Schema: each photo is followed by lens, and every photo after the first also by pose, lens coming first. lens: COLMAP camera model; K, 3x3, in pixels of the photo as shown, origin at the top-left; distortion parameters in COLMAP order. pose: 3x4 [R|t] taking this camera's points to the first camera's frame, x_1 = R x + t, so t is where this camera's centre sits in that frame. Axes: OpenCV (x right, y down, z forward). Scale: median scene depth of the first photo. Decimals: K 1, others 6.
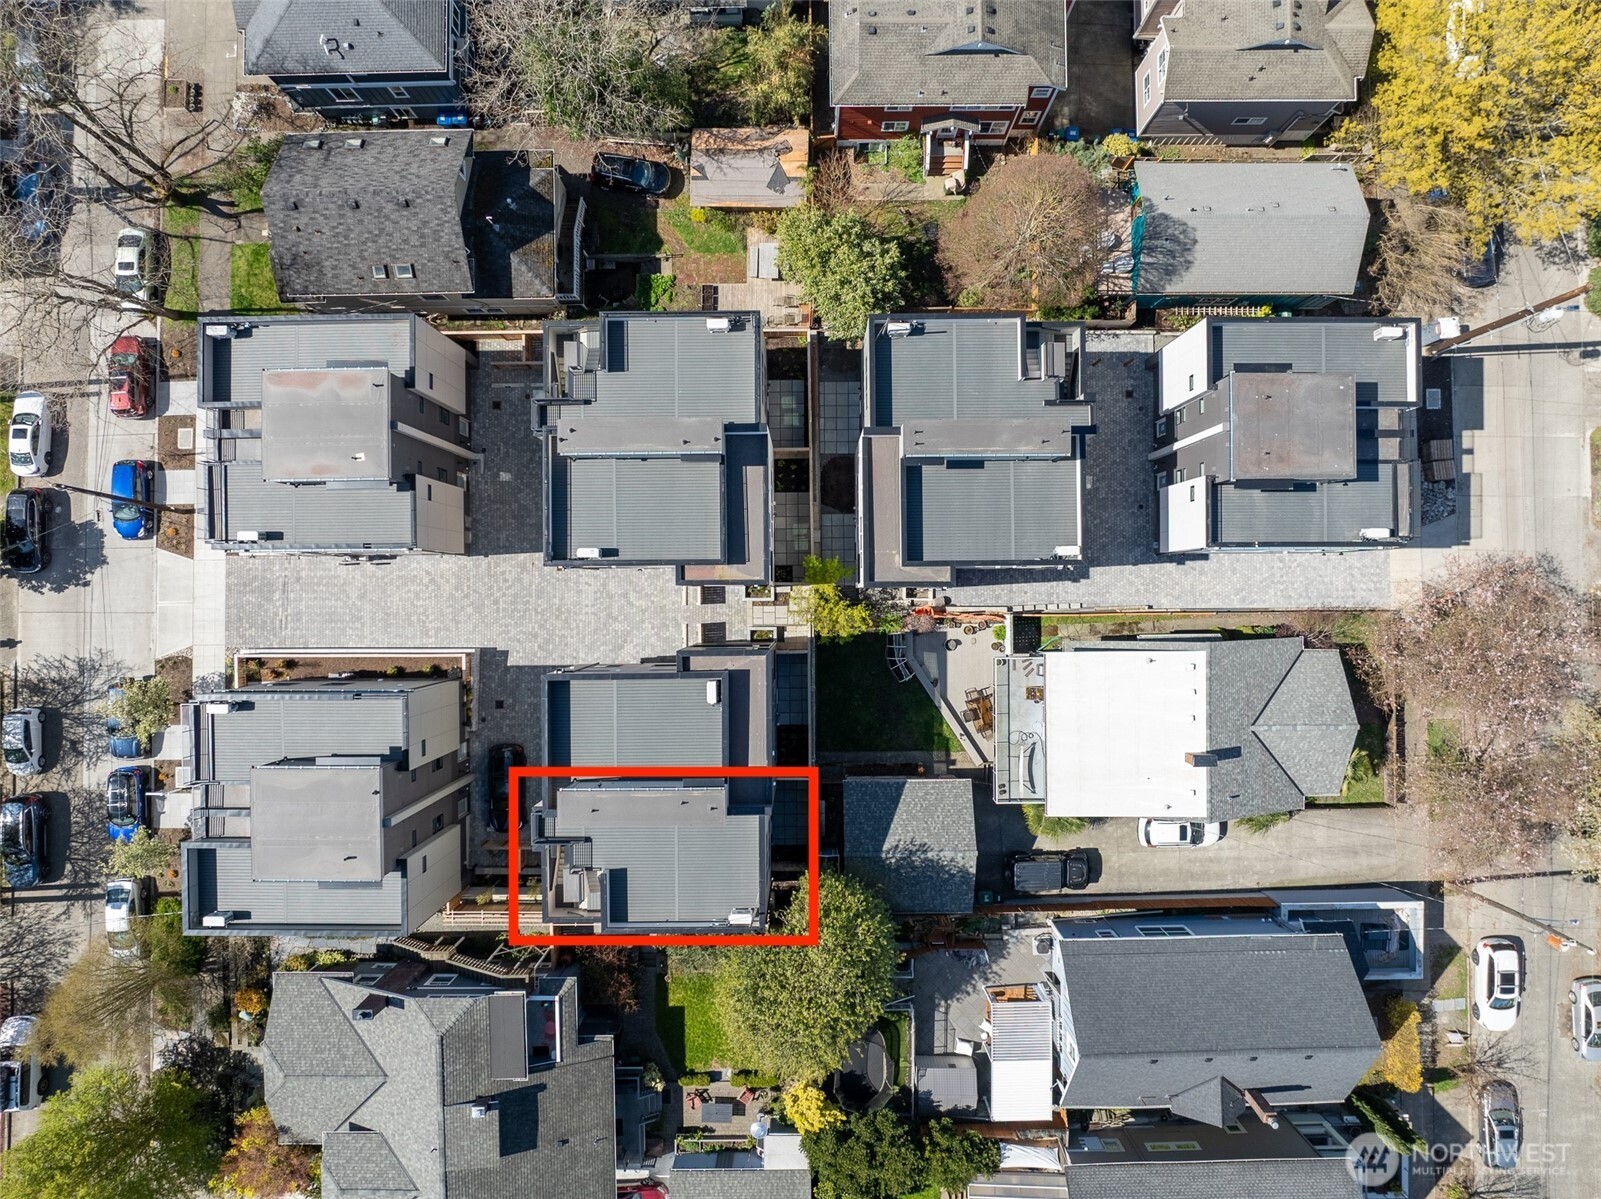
lens RADIAL K [[1134.3, 0, 810.5], [0, 1134.3, 597.4], [0, 0, 1]] dist [-0.043905, 0.000500]
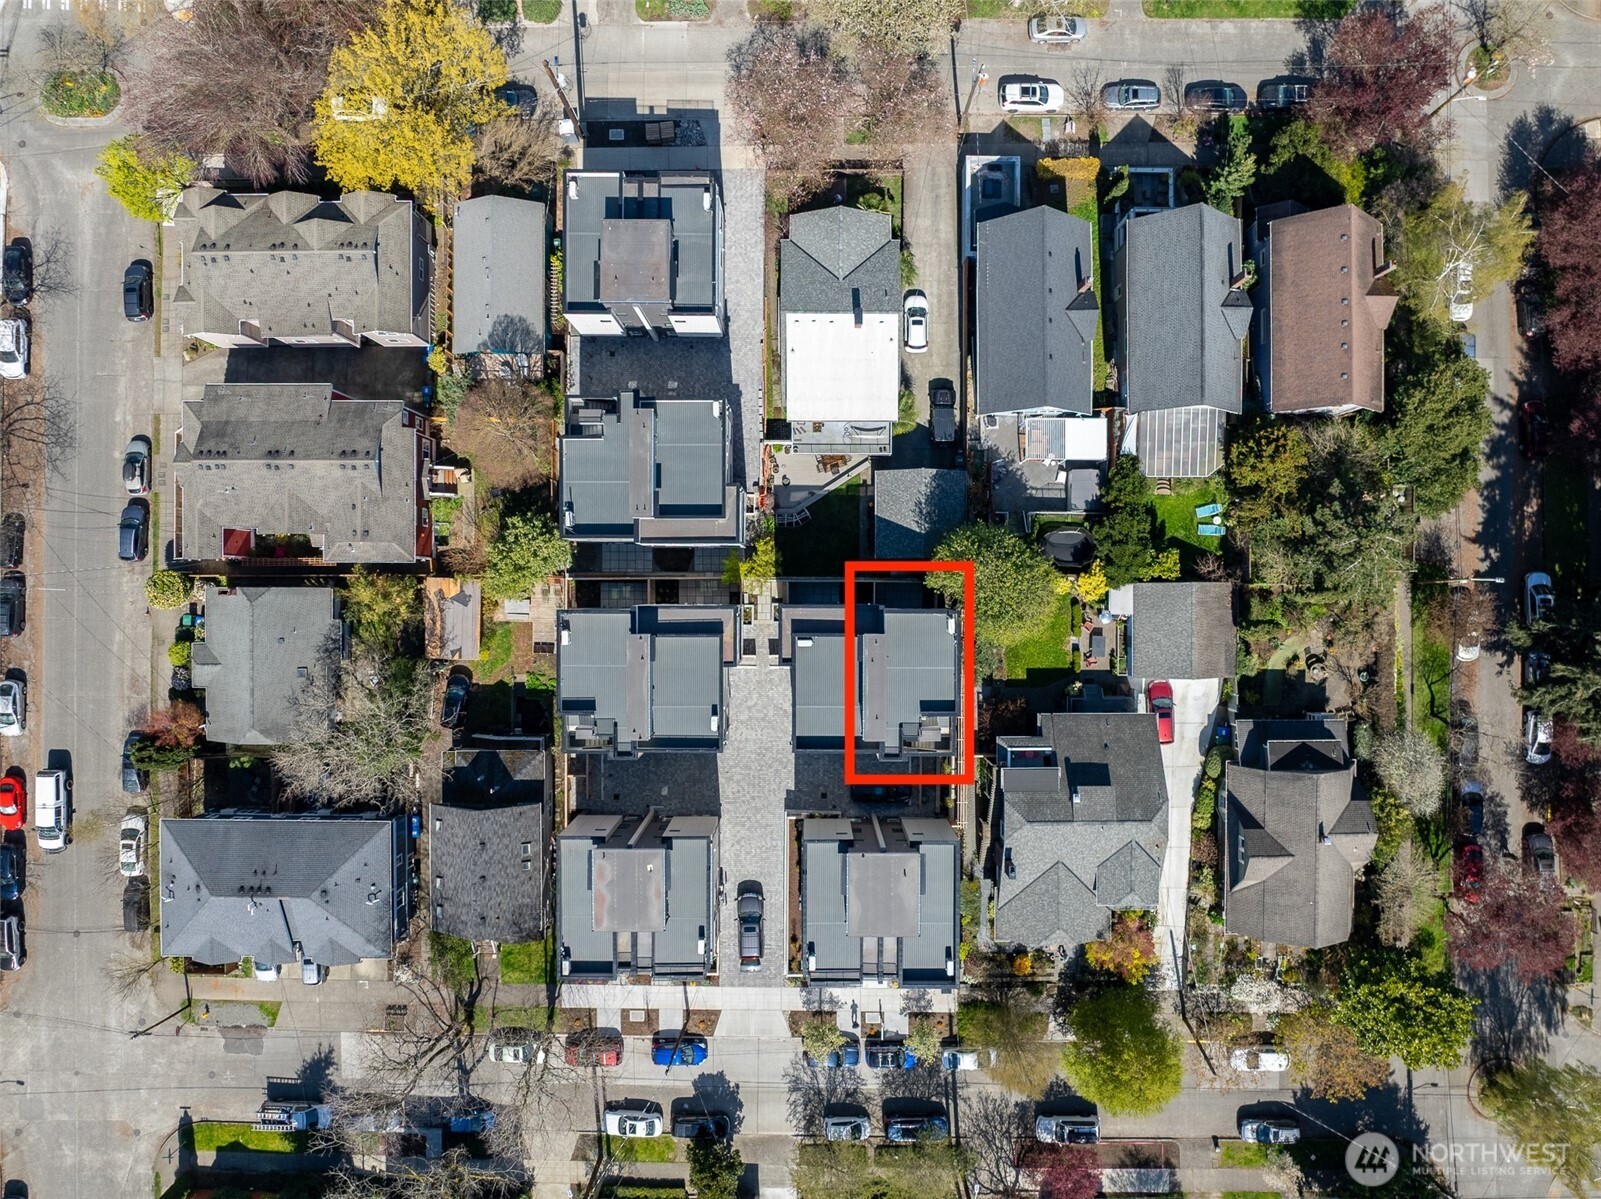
lens RADIAL K [[1134.3, 0, 812.5], [0, 1134.3, 605.7], [0, 0, 1]] dist [-0.043905, 0.000500]
pose [[0.010544, -0.999819, -0.015821, -0.009946], [0.999881, 0.010364, 0.011412, 0.064598], [-0.011246, -0.015939, 0.999810, -0.462532]]
